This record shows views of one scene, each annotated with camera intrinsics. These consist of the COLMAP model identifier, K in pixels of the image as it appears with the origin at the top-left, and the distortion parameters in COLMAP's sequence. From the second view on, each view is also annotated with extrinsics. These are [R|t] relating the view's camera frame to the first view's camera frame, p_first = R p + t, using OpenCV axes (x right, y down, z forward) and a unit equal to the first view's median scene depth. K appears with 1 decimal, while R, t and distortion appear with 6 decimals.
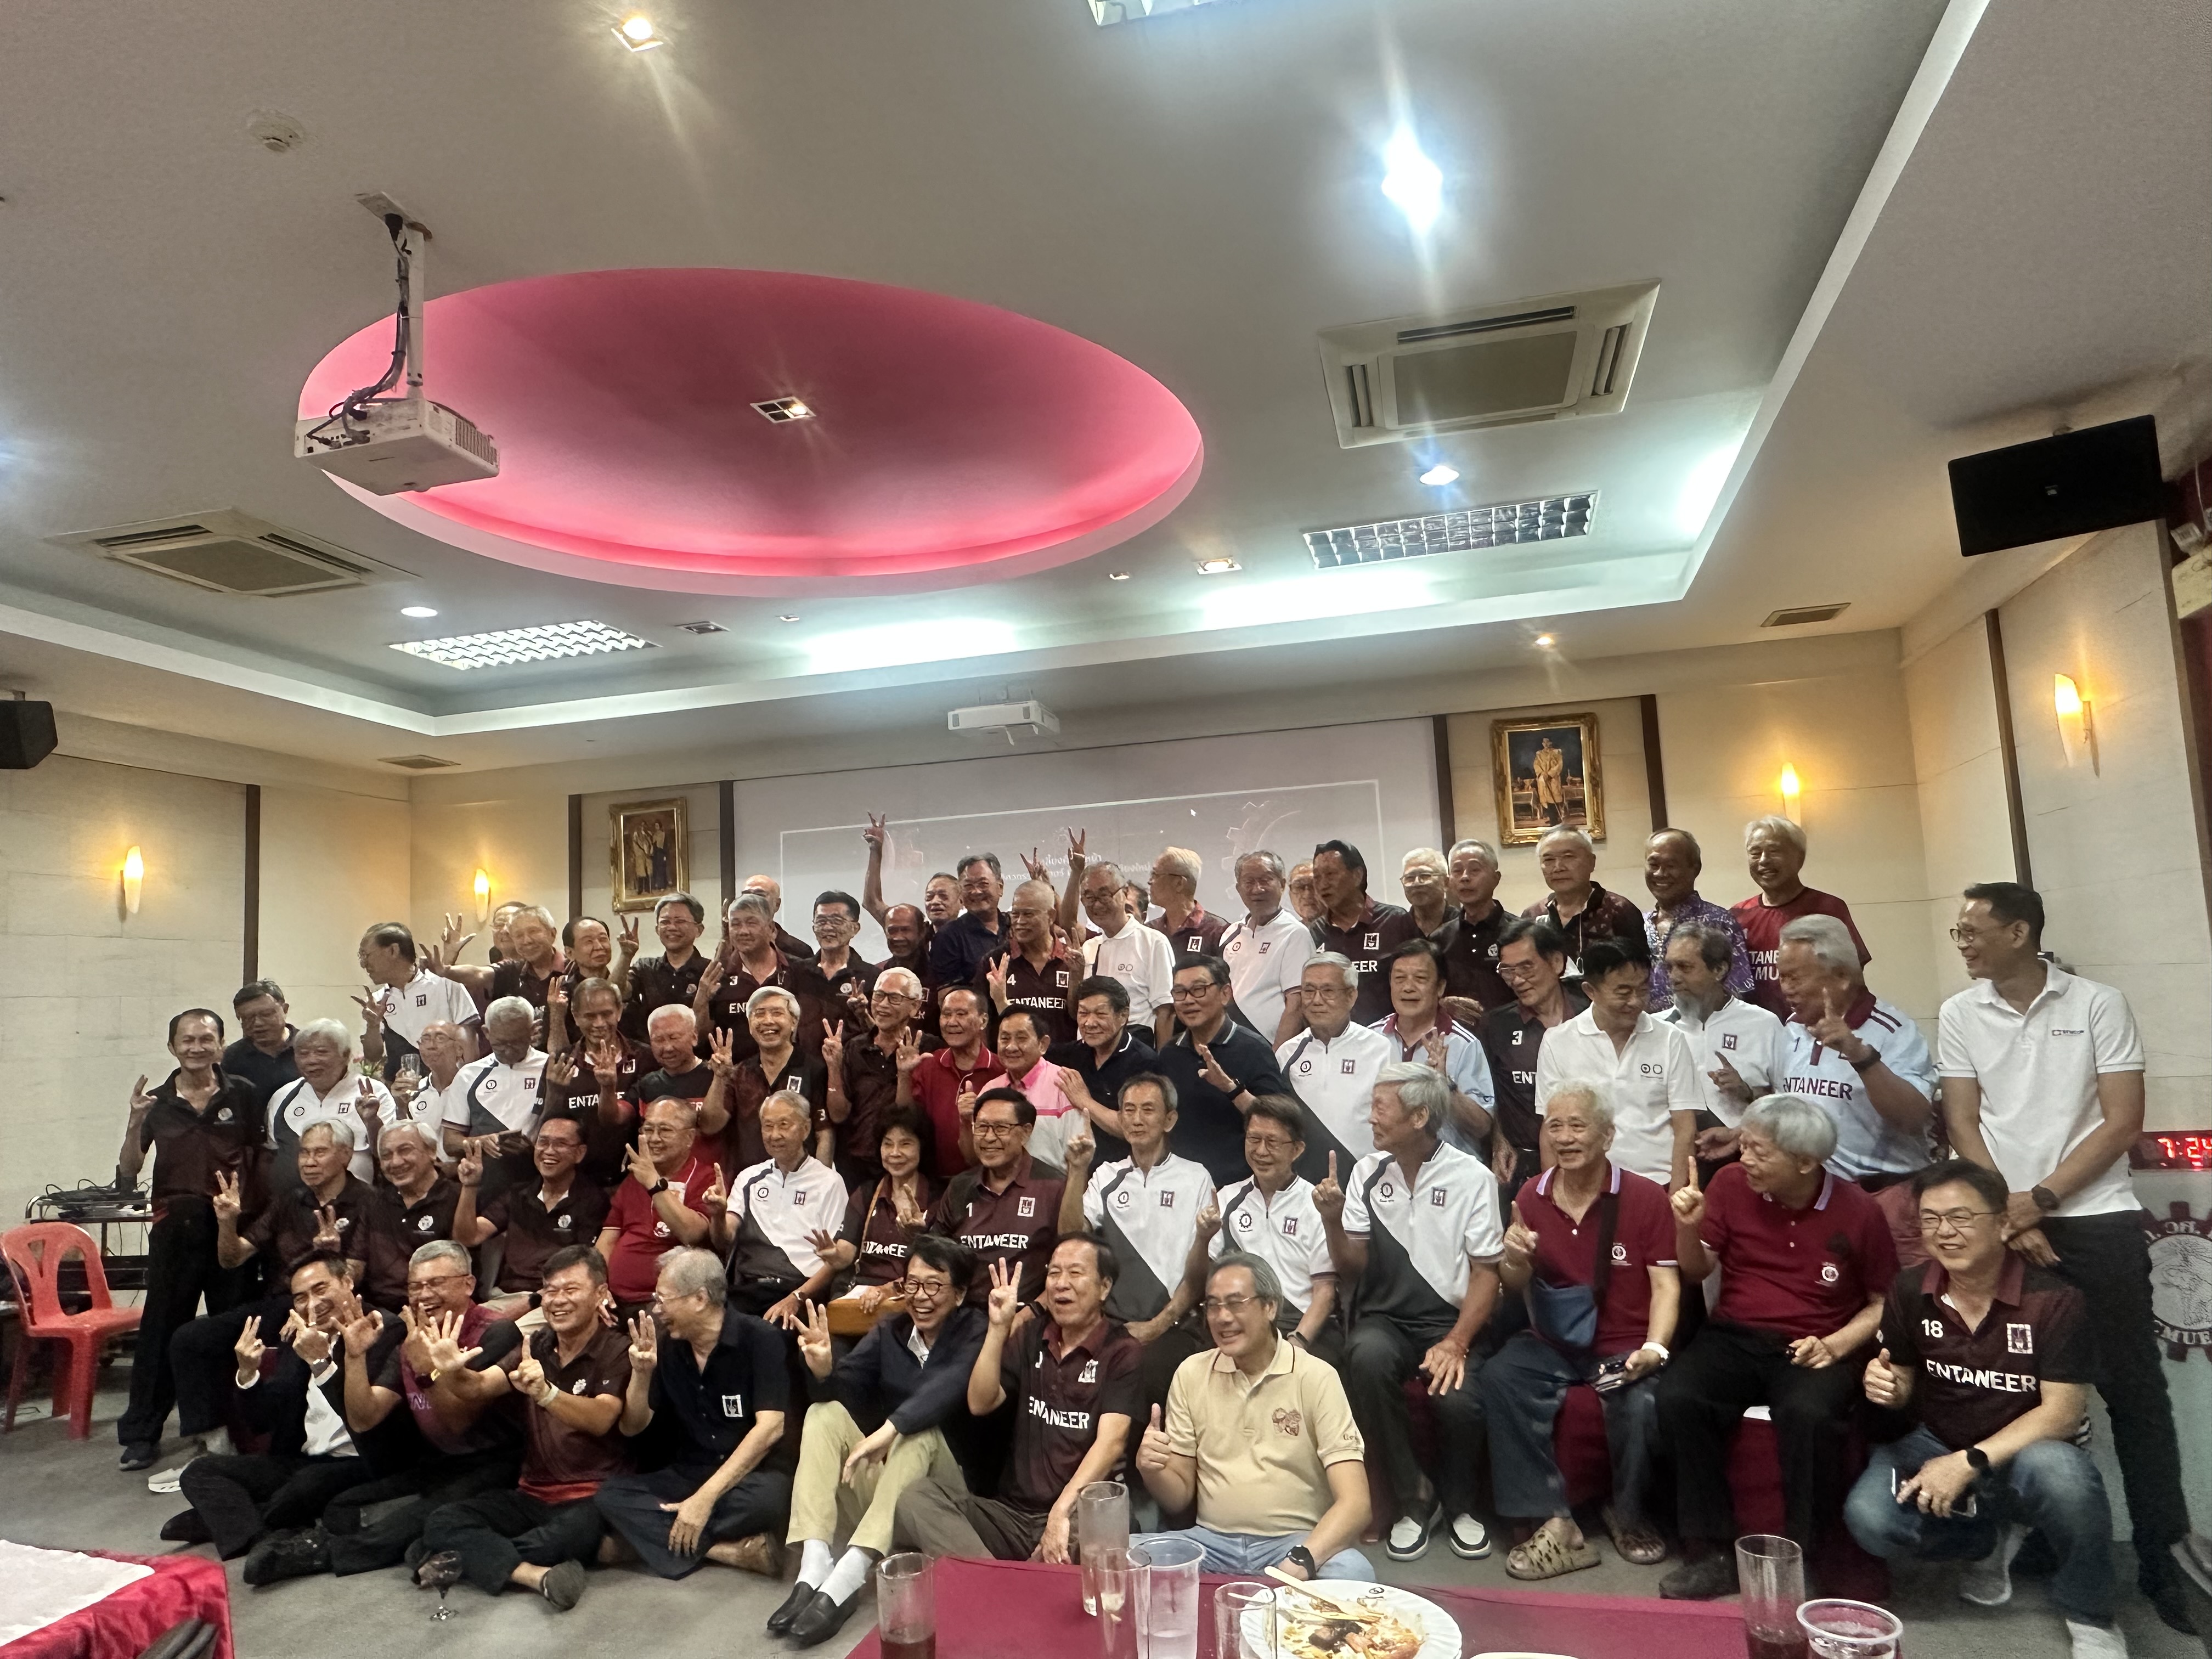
lens RADIAL K [[1428.1, 0, 1113.9], [0, 1428.1, 836.4], [0, 0, 1]] dist [-0.001750, 0.002031]
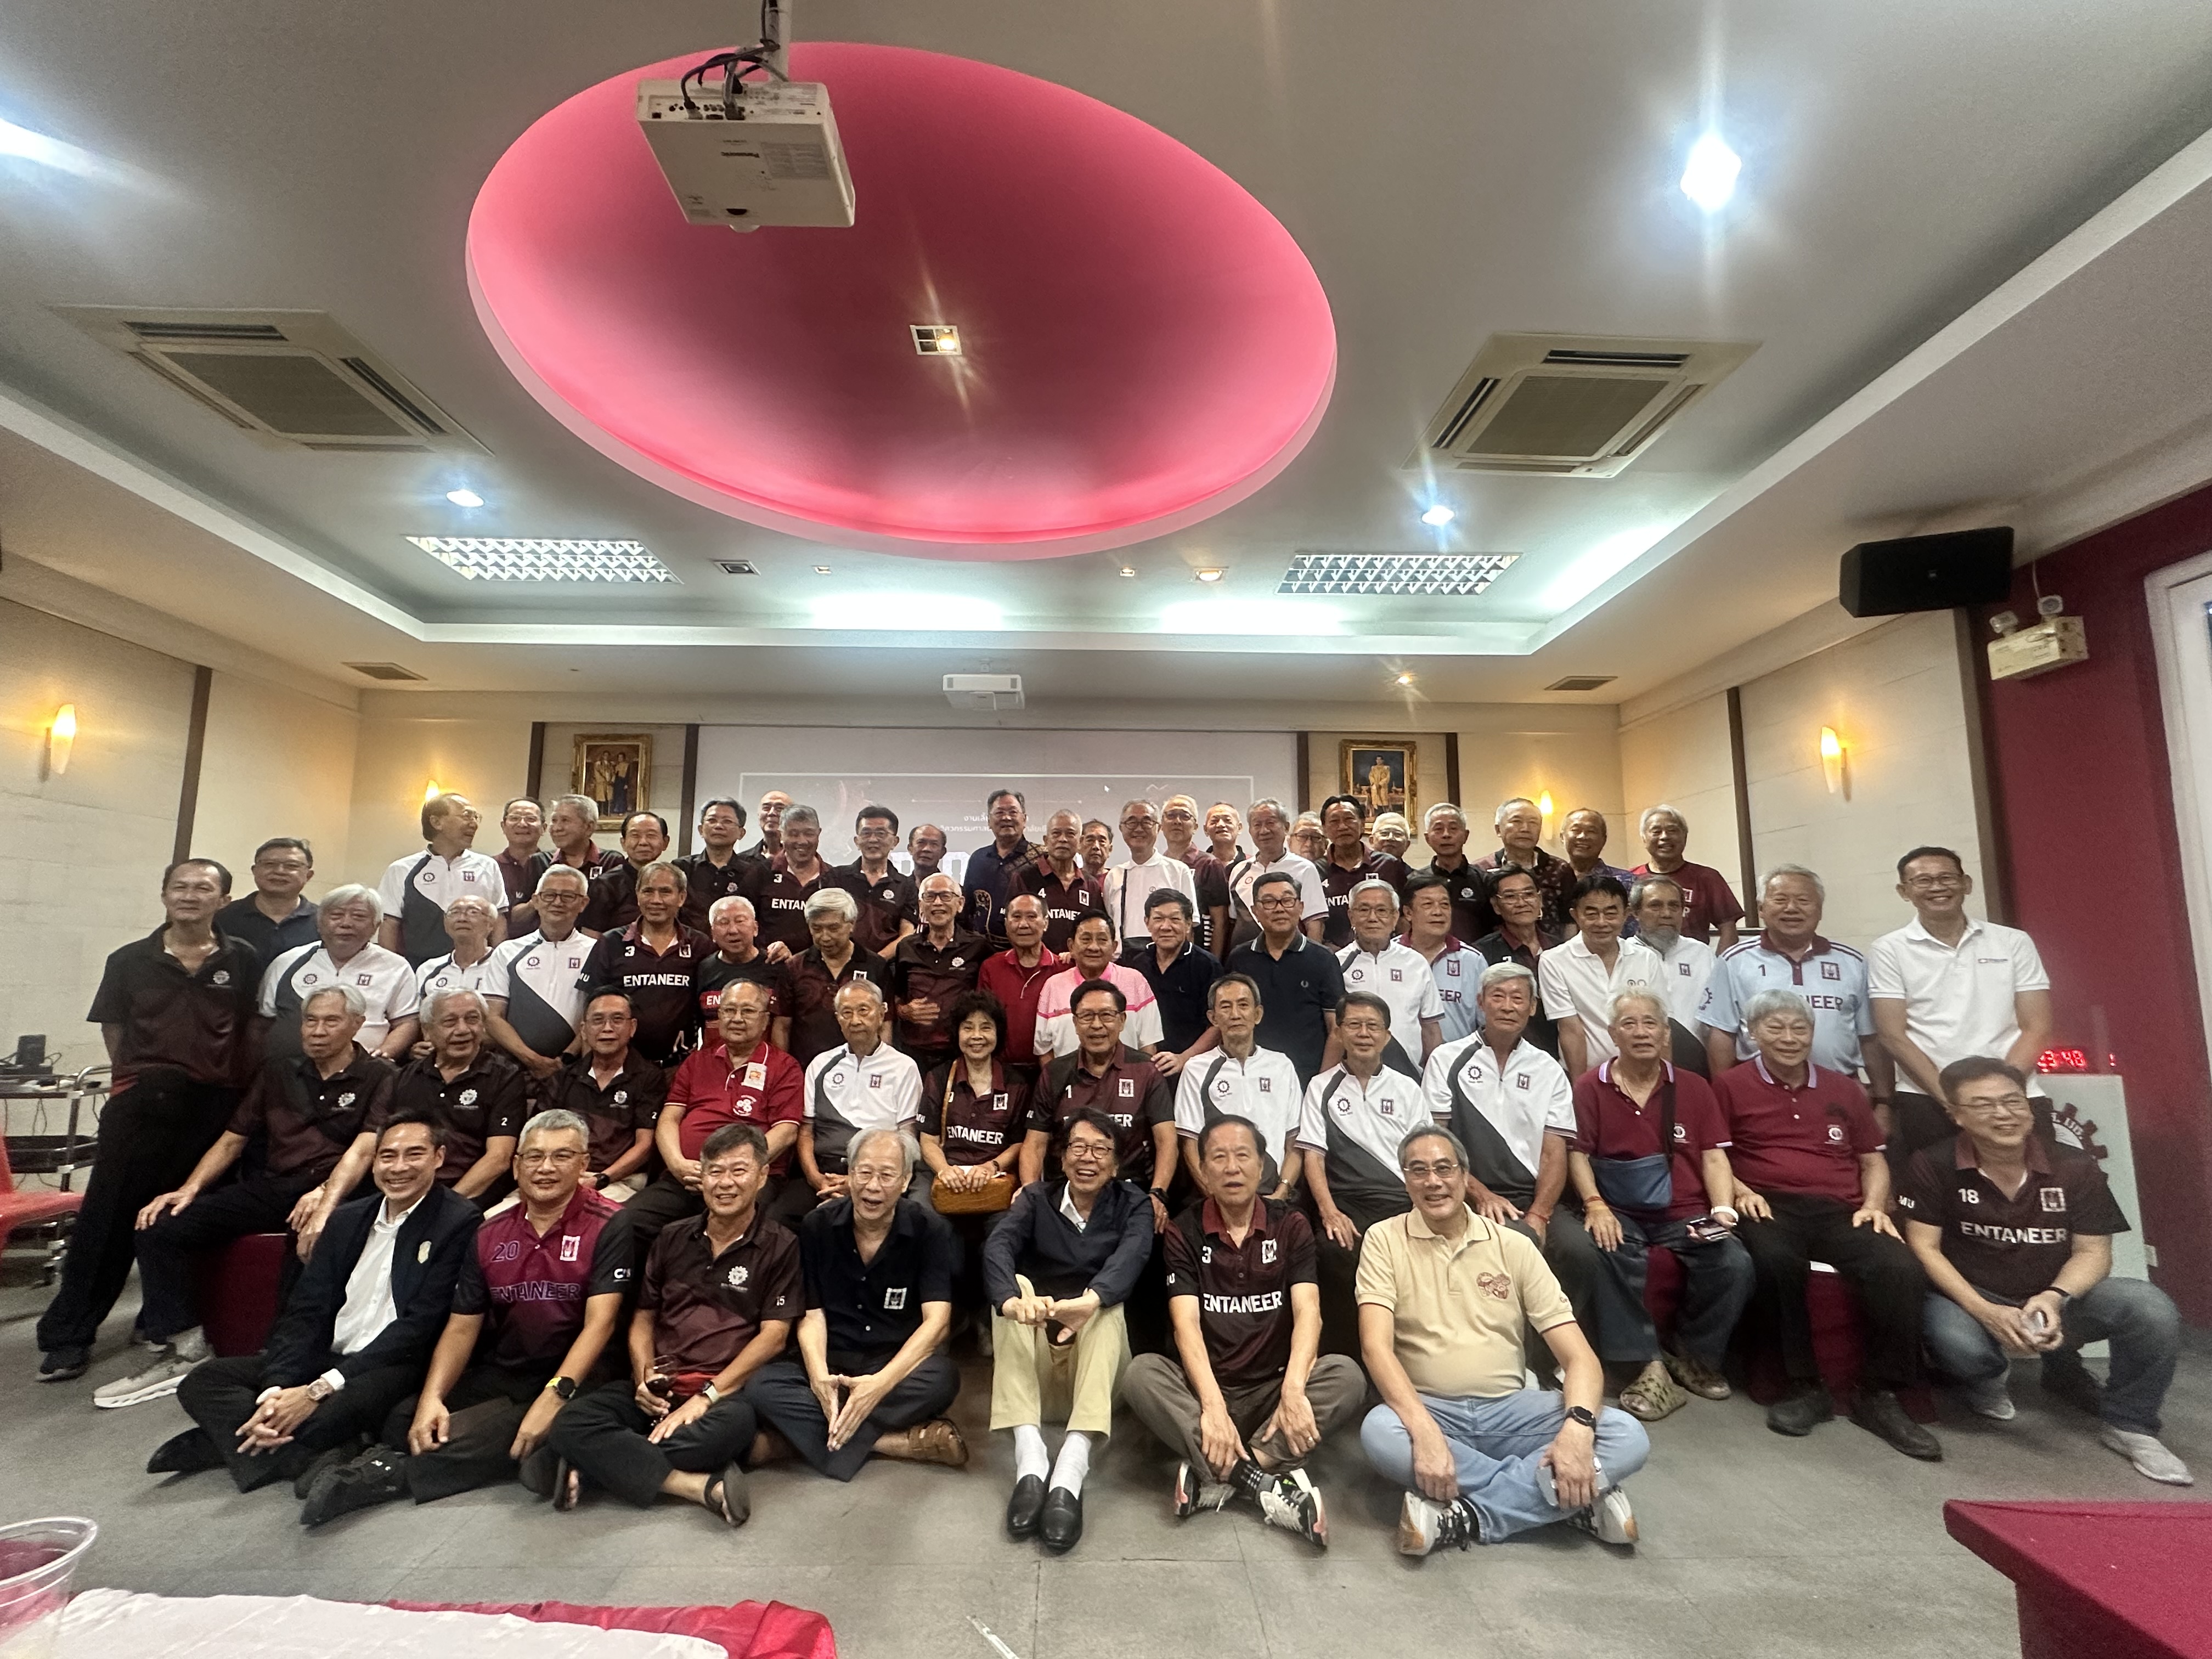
lens RADIAL K [[1001.9, 0, 1106.1], [0, 1001.9, 832.3], [0, 0, 1]] dist [-0.001058, 0.000826]
pose [[0.959709, 0.089660, 0.266308, -0.213995], [-0.081925, 0.995834, -0.040037, 0.069036], [-0.268788, 0.016607, 0.963056, 0.192275]]
